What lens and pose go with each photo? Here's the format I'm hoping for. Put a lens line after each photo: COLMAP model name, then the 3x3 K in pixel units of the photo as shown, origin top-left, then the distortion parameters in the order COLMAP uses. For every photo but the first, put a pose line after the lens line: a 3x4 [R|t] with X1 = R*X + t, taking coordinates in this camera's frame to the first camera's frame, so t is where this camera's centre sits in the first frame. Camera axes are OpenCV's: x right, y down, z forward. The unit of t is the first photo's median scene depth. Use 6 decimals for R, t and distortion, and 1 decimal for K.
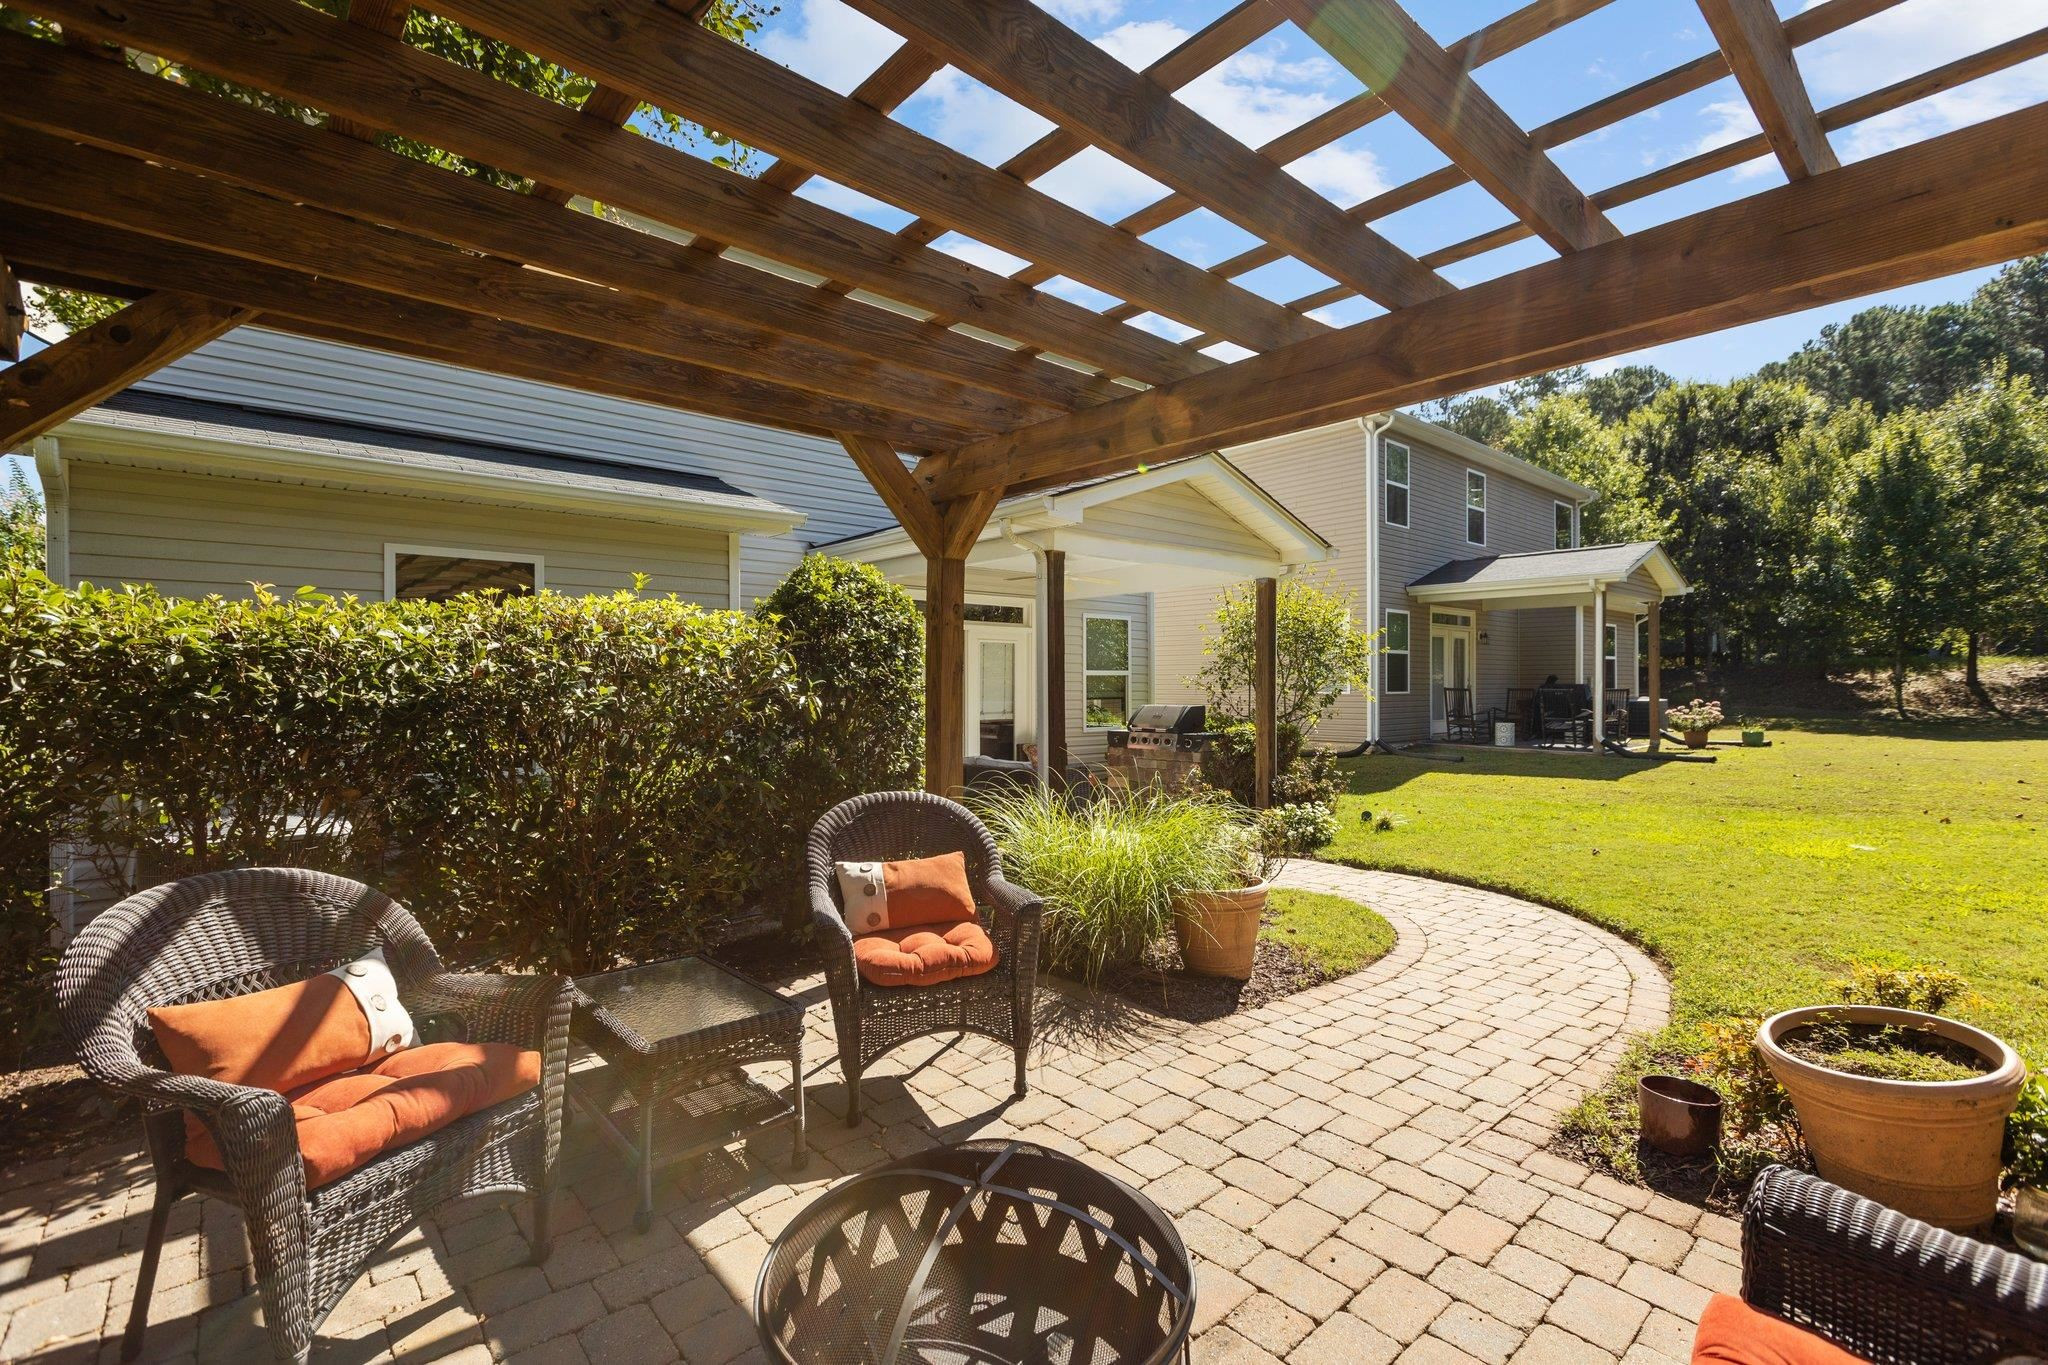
lens RADIAL K [[903.8, 0, 1017.2], [0, 903.8, 686.5], [0, 0, 1]] dist [0.001655, 0.000507]
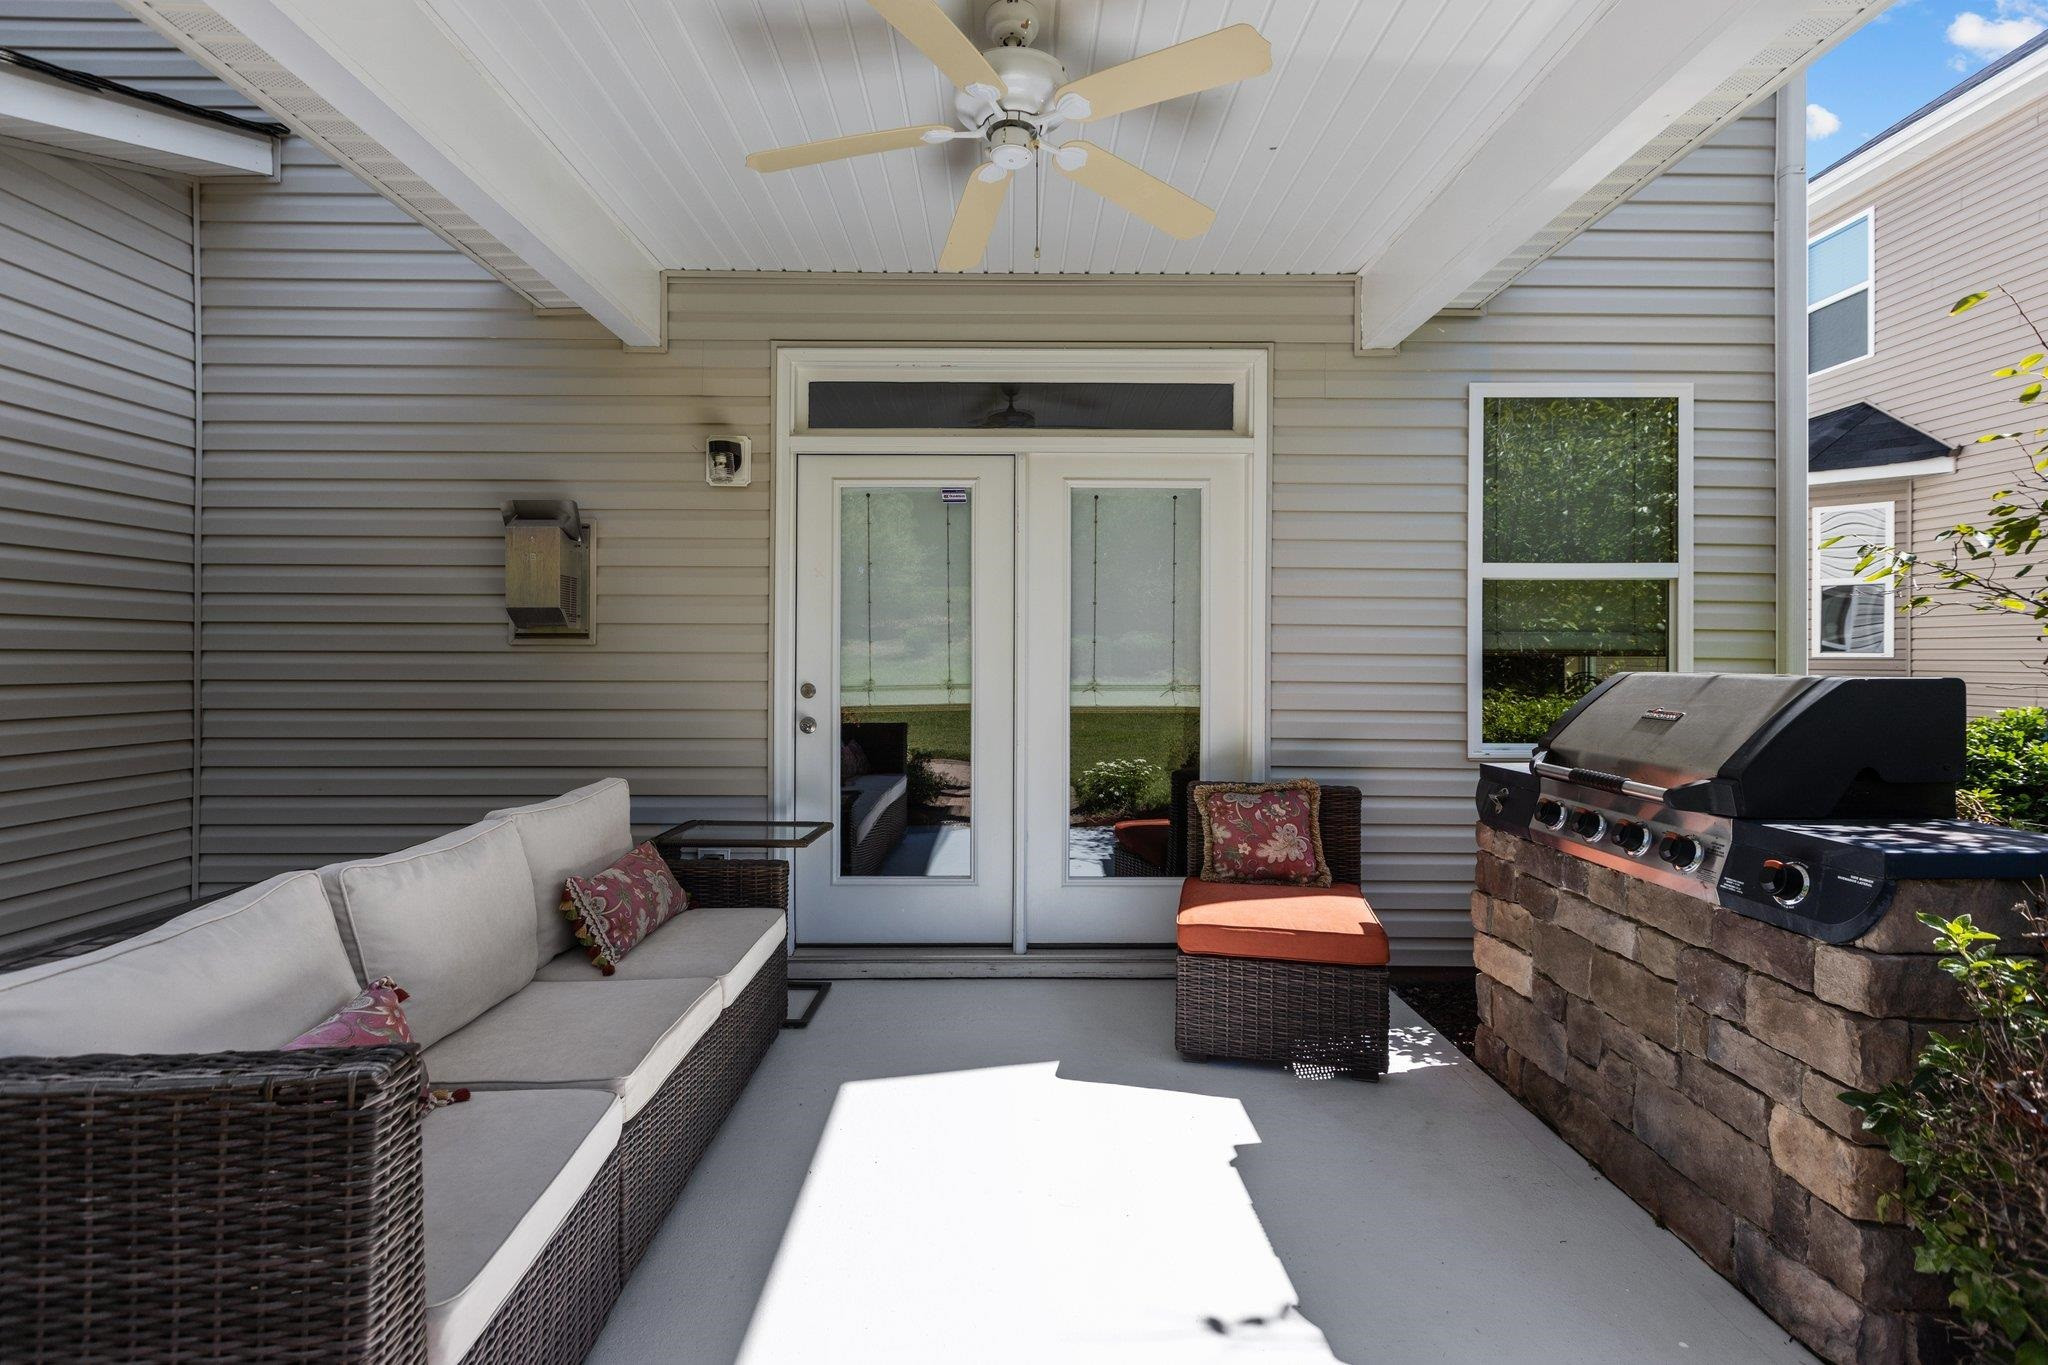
lens RADIAL K [[903.8, 0, 1031.3], [0, 903.8, 663.1], [0, 0, 1]] dist [0.001655, 0.000507]
pose [[0.761135, 0.009121, -0.648529, 0.175970], [-0.007077, 0.999958, 0.005758, 0.018145], [0.648555, 0.000207, 0.761168, 0.708725]]
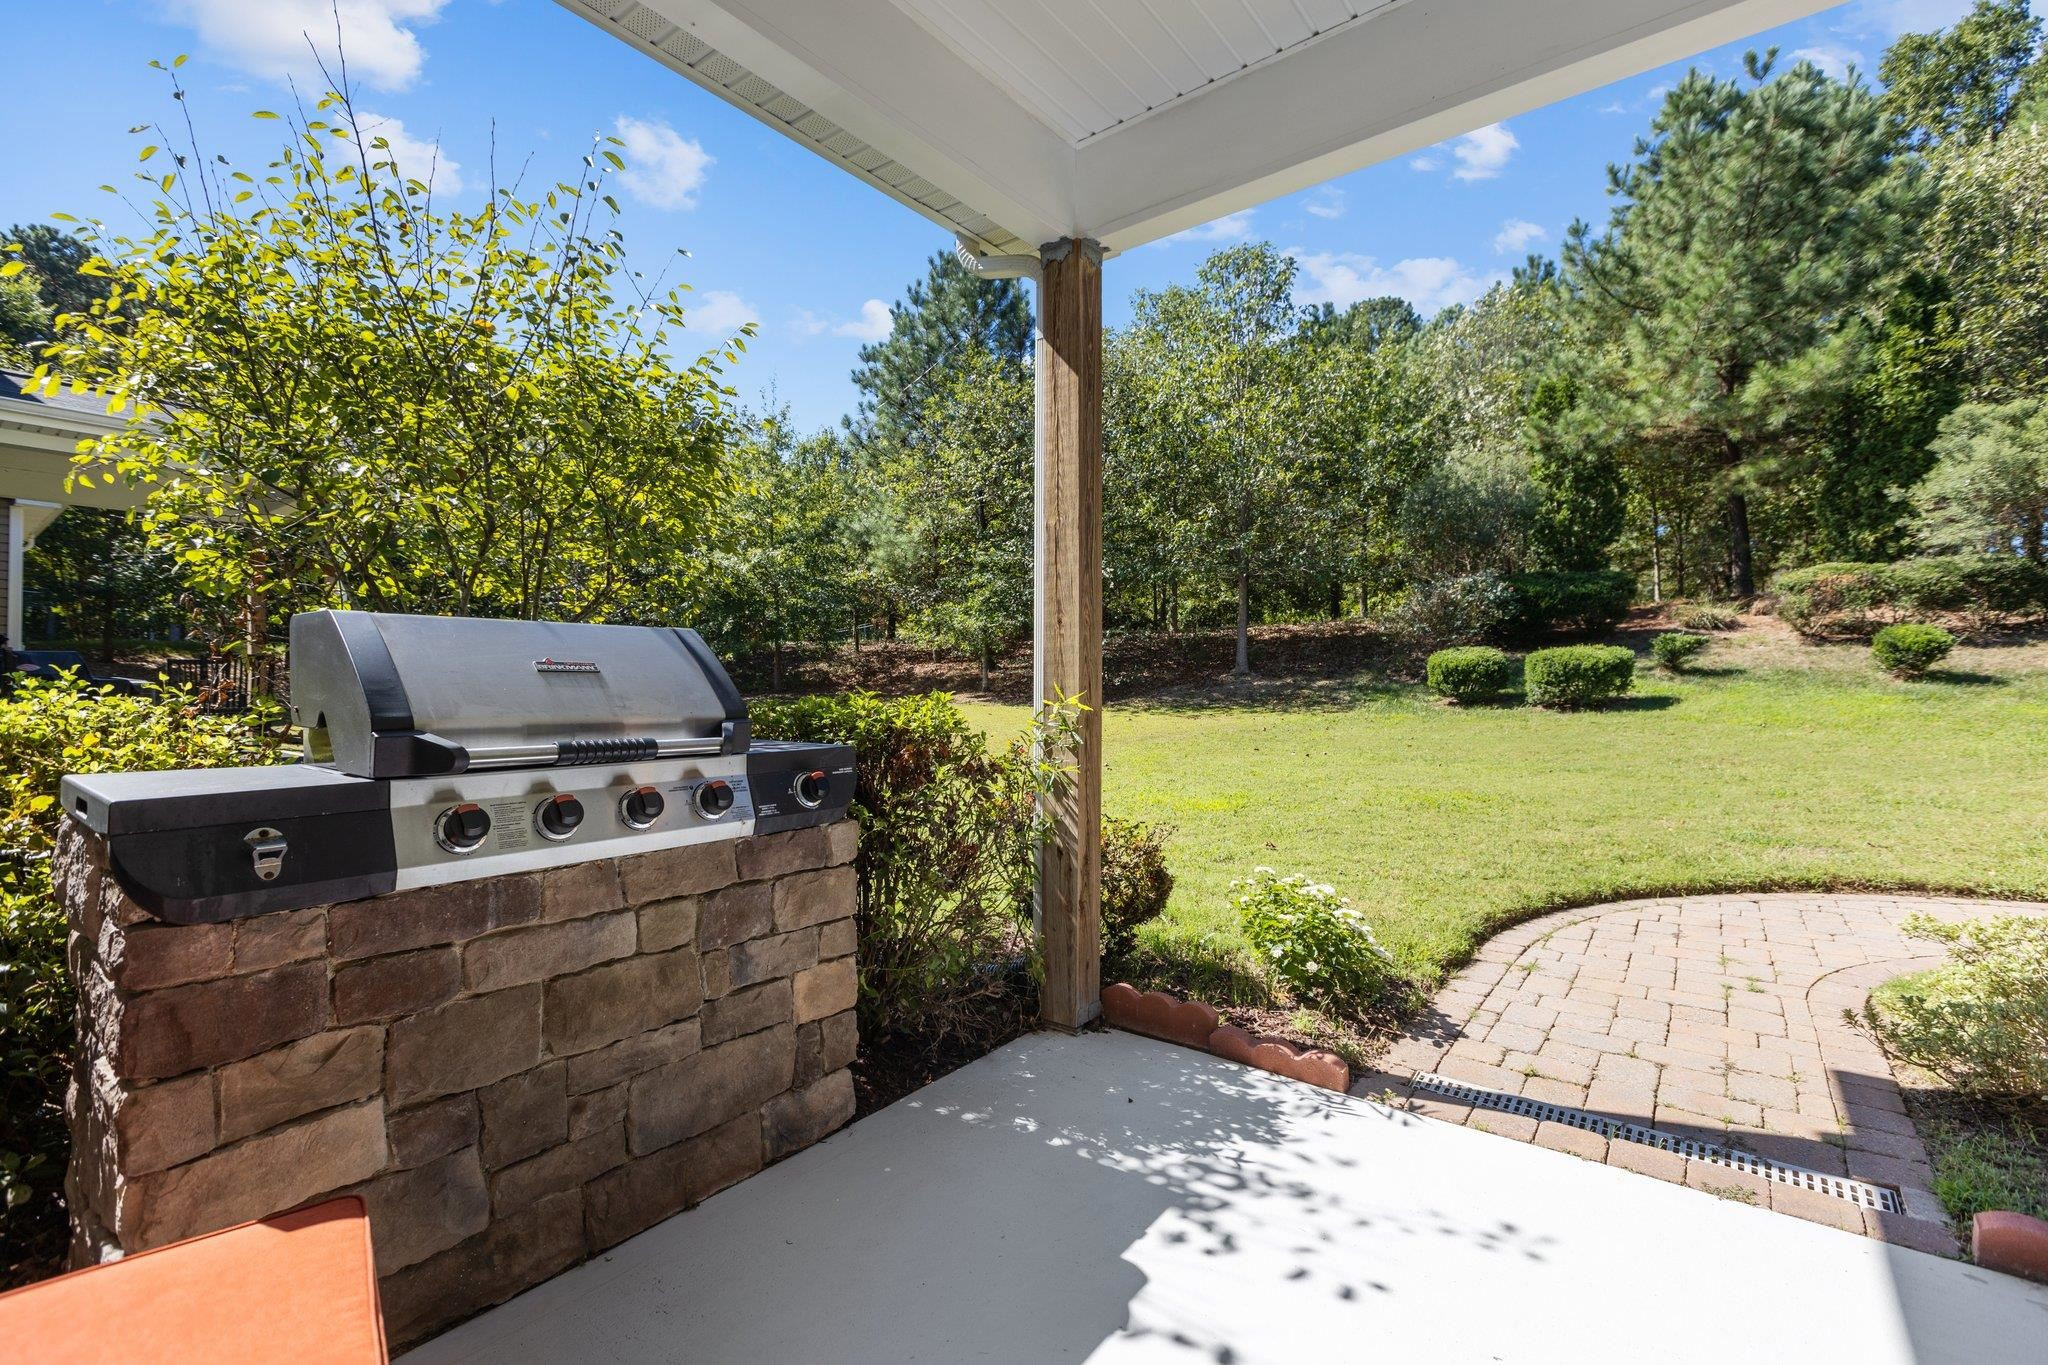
lens RADIAL K [[903.8, 0, 1020.3], [0, 903.8, 686.1], [0, 0, 1]] dist [0.001655, 0.000507]
pose [[-0.183471, 0.000006, 0.983025, -0.037391], [-0.002345, 0.999997, -0.000444, 0.034588], [-0.983022, -0.002386, -0.183470, 0.914133]]
